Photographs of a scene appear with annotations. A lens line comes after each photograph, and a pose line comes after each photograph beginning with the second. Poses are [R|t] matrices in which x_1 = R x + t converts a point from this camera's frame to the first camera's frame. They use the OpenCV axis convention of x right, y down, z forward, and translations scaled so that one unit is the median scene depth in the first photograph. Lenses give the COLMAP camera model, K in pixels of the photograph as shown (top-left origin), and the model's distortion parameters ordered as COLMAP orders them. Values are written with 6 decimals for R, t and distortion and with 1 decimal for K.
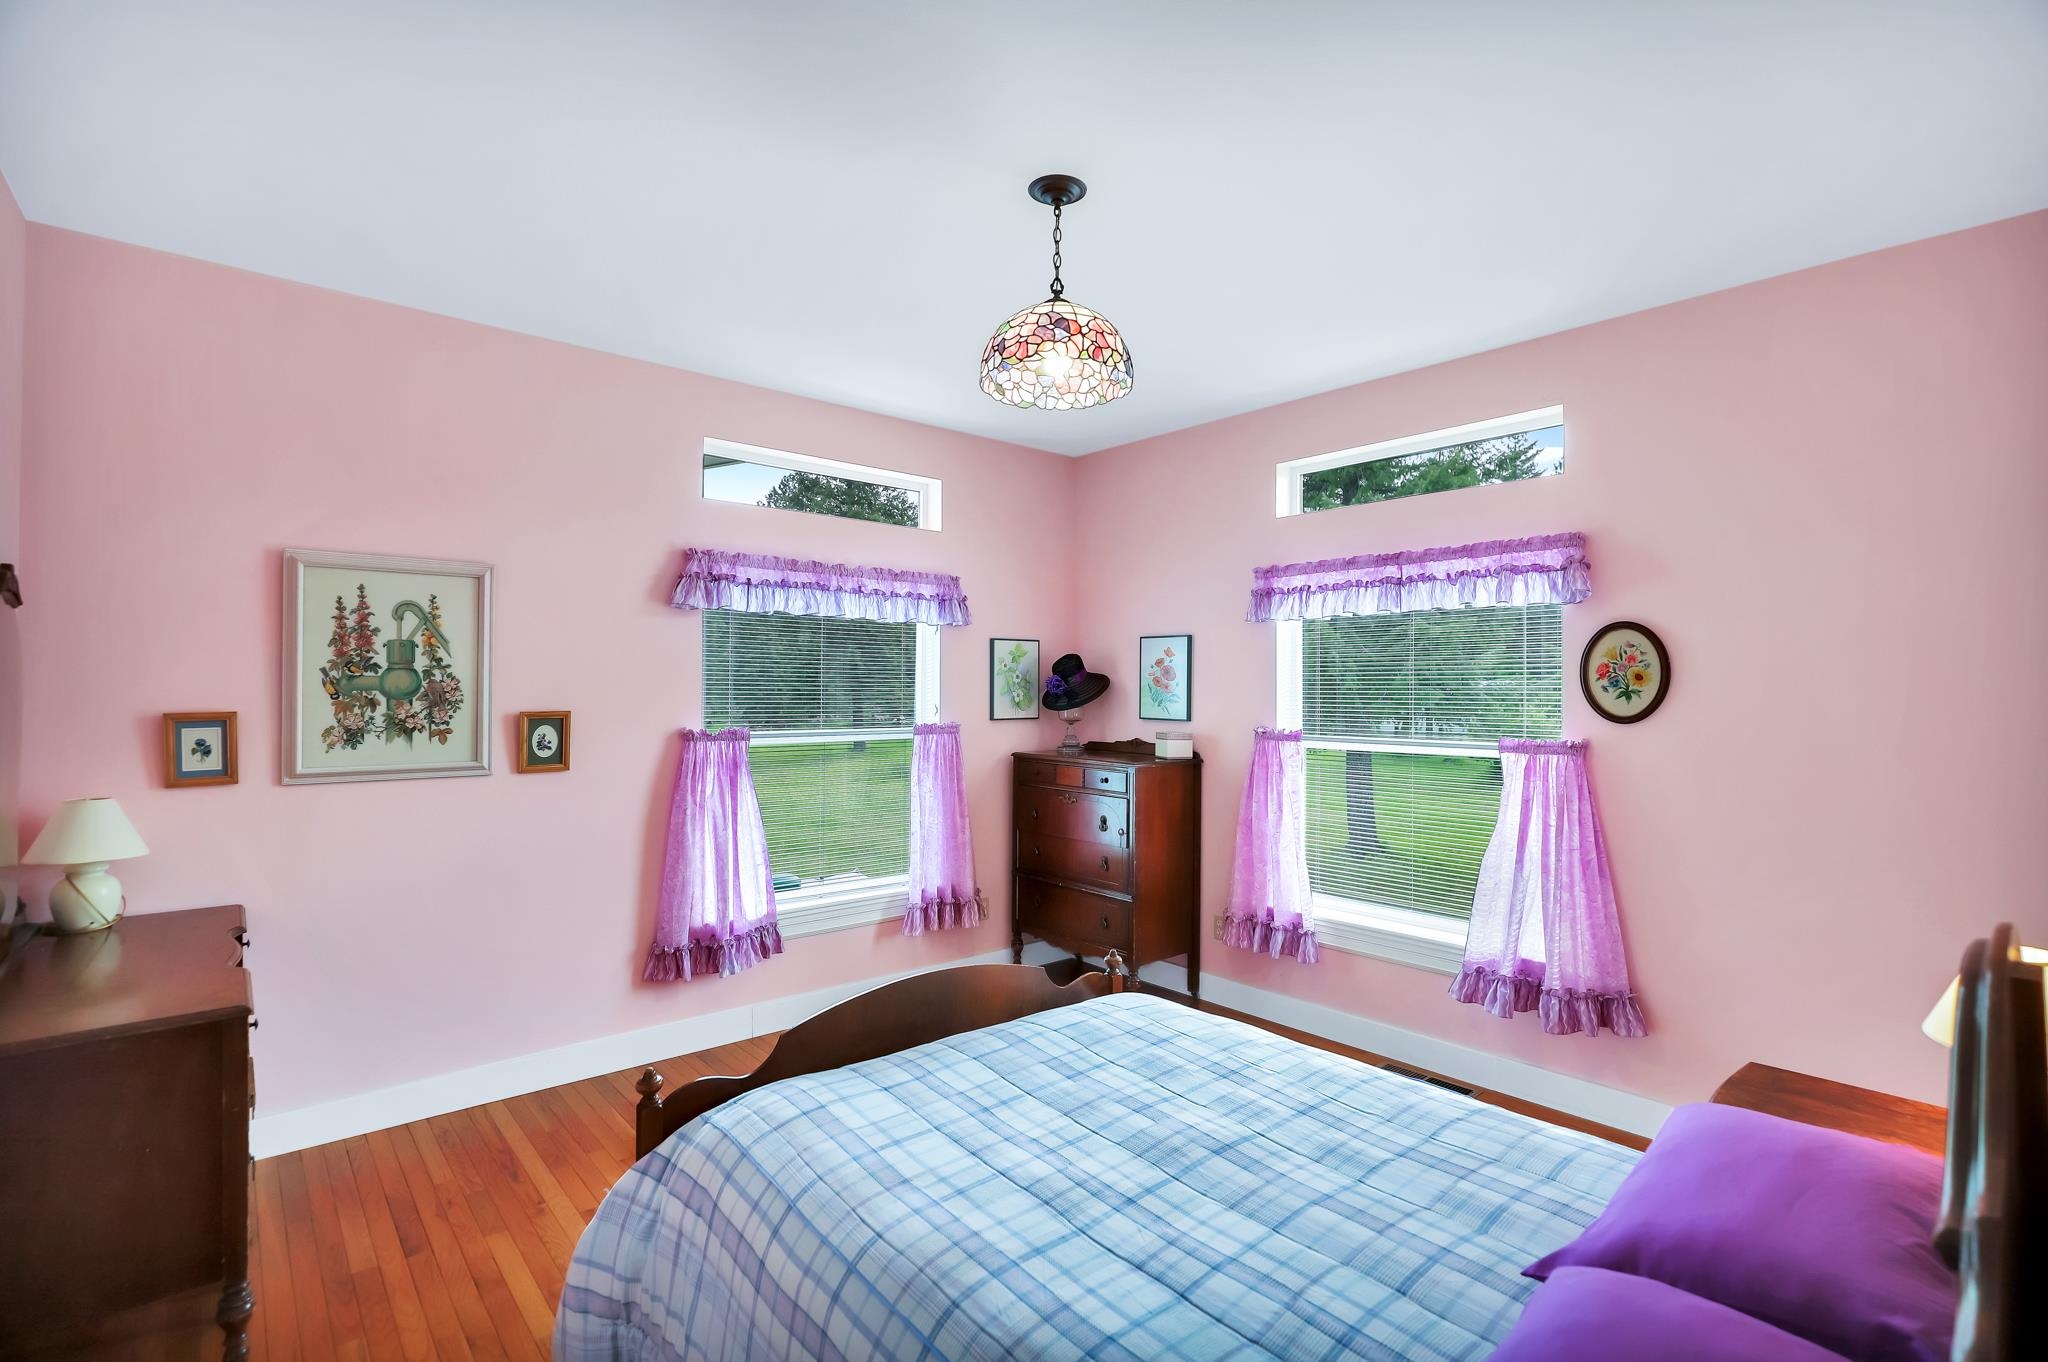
lens RADIAL K [[925.8, 0, 1031.2], [0, 925.8, 702.4], [0, 0, 1]] dist [-0.000816, 0.000105]
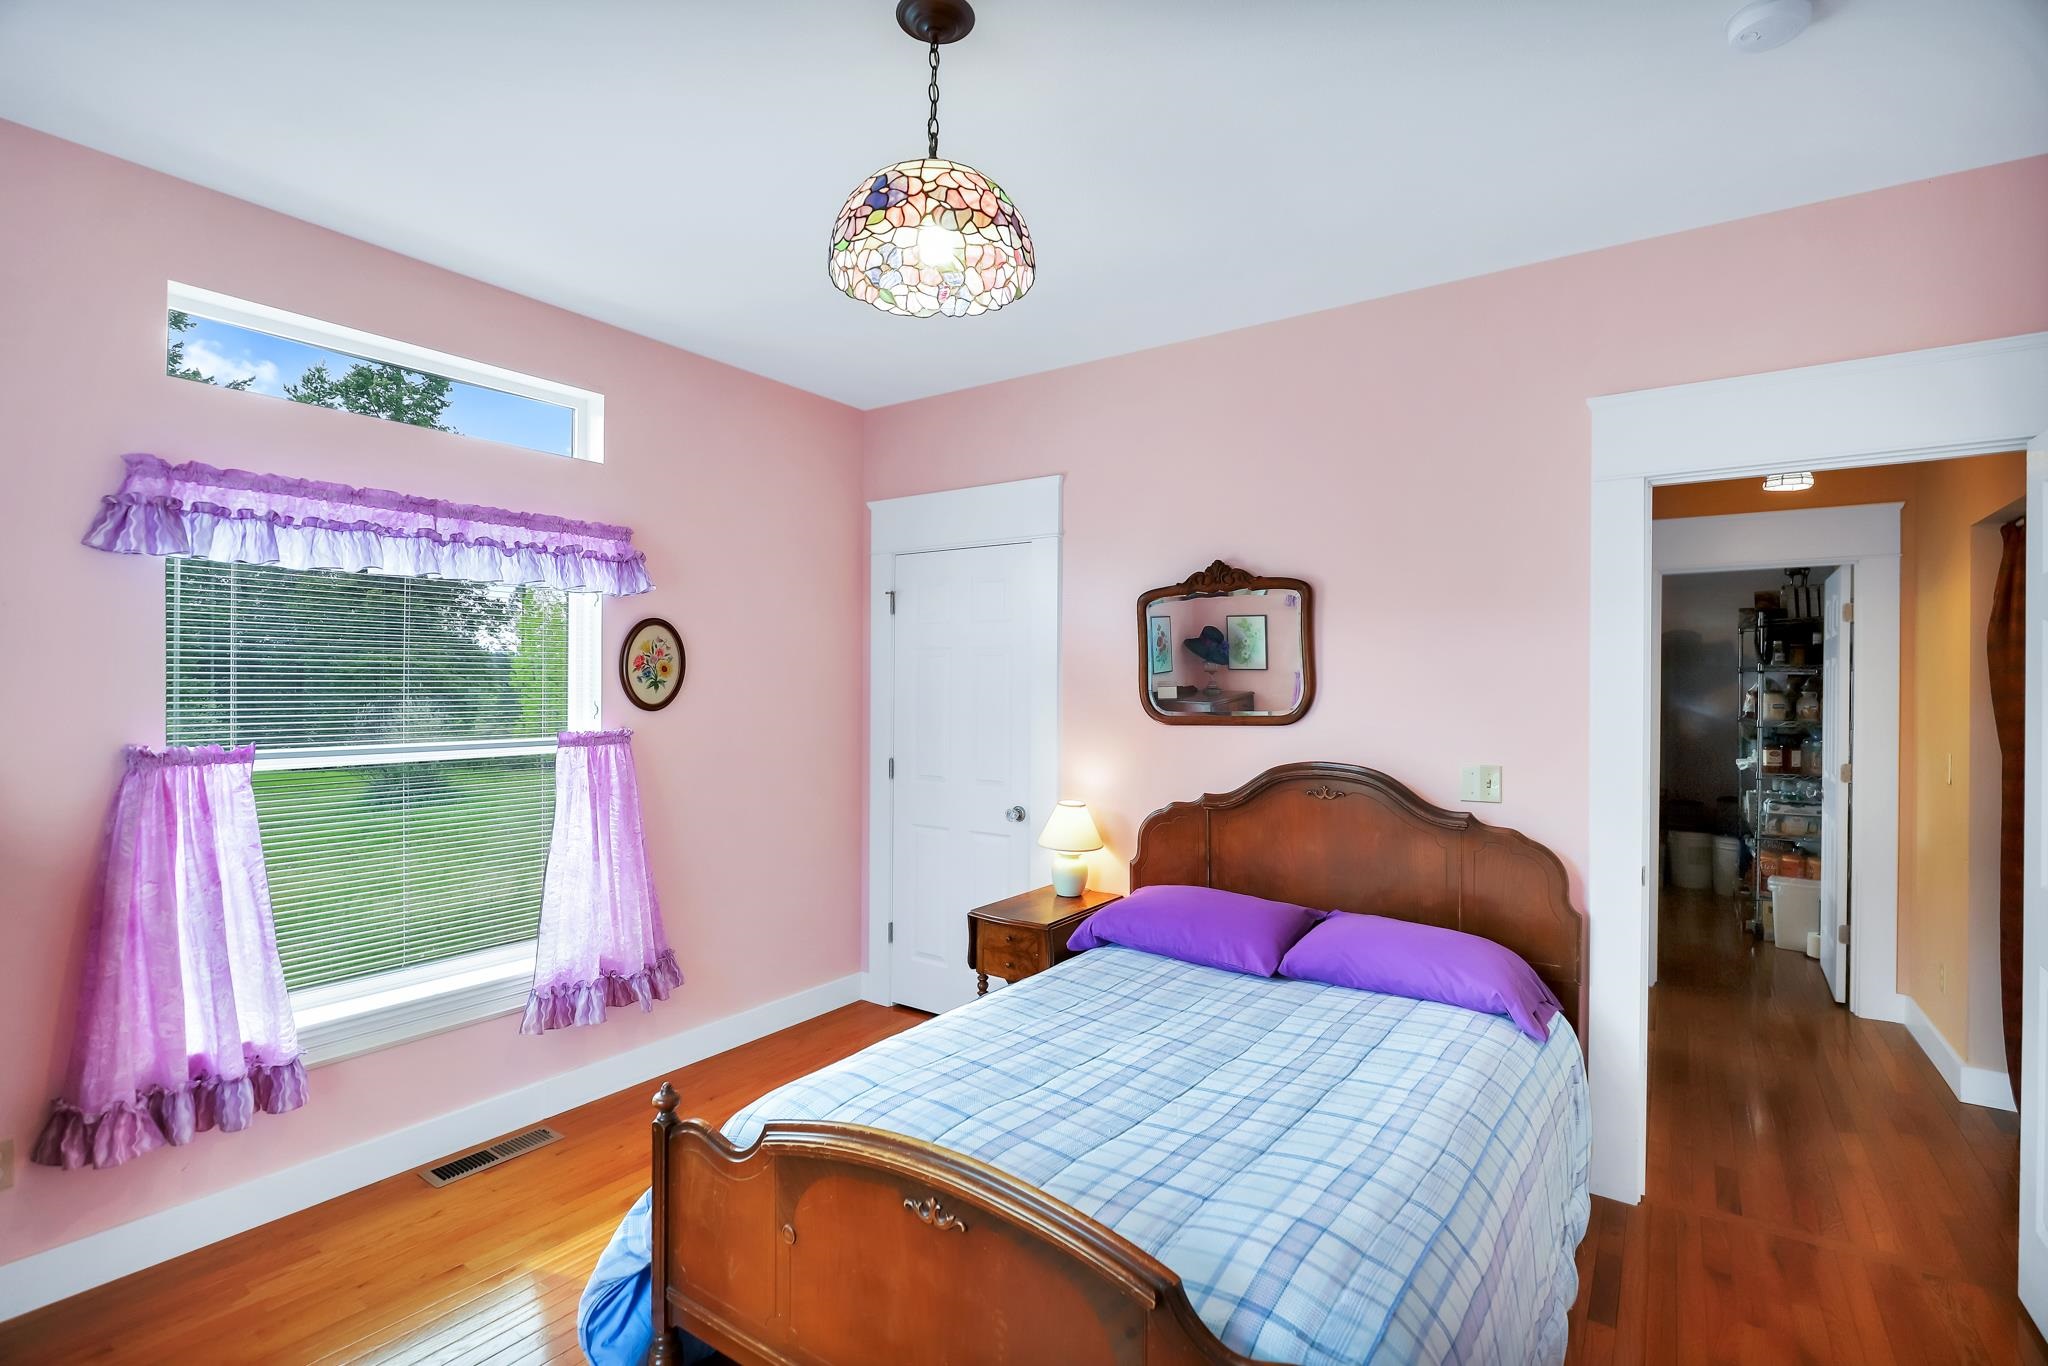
lens RADIAL K [[947.8, 0, 1026.6], [0, 947.8, 688.0], [0, 0, 1]] dist [-0.017790, 0.000791]
pose [[-0.234161, -0.006649, 0.972175, -0.547782], [0.009366, 0.999915, 0.009094, -0.010306], [-0.972153, 0.011235, -0.234079, 0.821172]]
